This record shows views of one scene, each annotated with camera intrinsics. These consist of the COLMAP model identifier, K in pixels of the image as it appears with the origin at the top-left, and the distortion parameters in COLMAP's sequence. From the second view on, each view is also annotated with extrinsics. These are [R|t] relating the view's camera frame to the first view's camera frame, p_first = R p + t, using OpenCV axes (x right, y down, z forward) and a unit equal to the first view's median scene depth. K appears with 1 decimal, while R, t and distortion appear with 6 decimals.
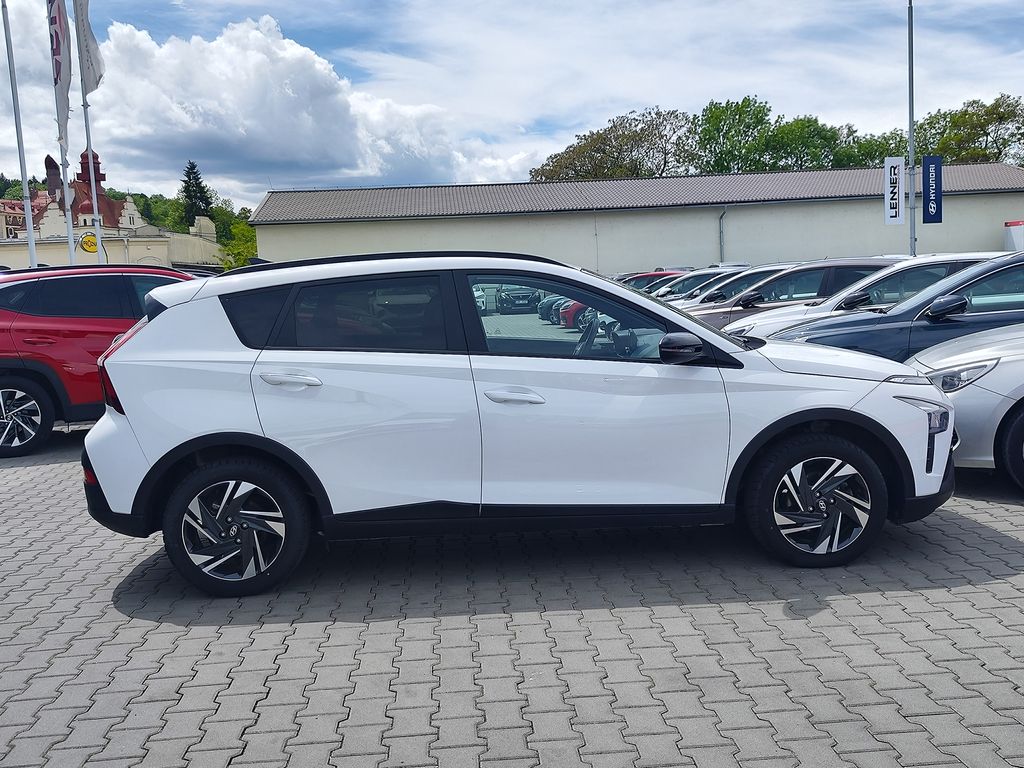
lens RADIAL K [[1030.1, 0, 512.0], [0, 1030.1, 384.0], [0, 0, 1]] dist [0.006355, -0.013790]
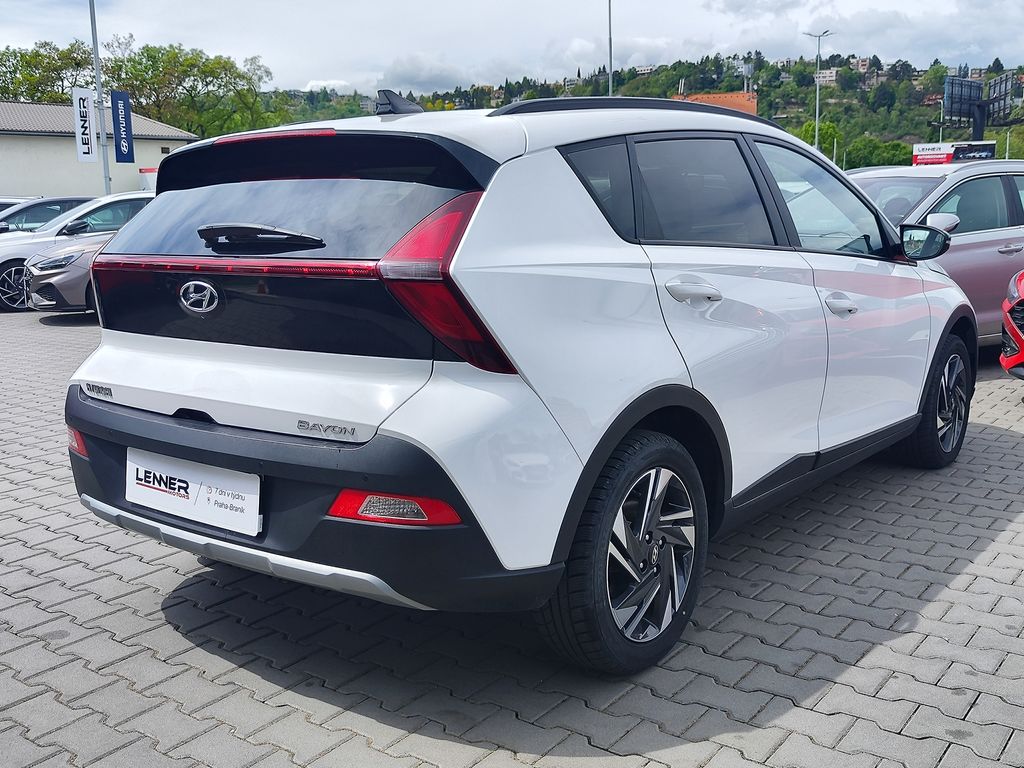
lens RADIAL K [[1030.1, 0, 512.0], [0, 1030.1, 384.0], [0, 0, 1]] dist [0.006355, -0.013790]
pose [[0.658132, -0.094103, 0.746999, -0.735391], [0.057811, 0.995545, 0.074480, -0.001599], [-0.750680, -0.005833, 0.660640, 0.663697]]
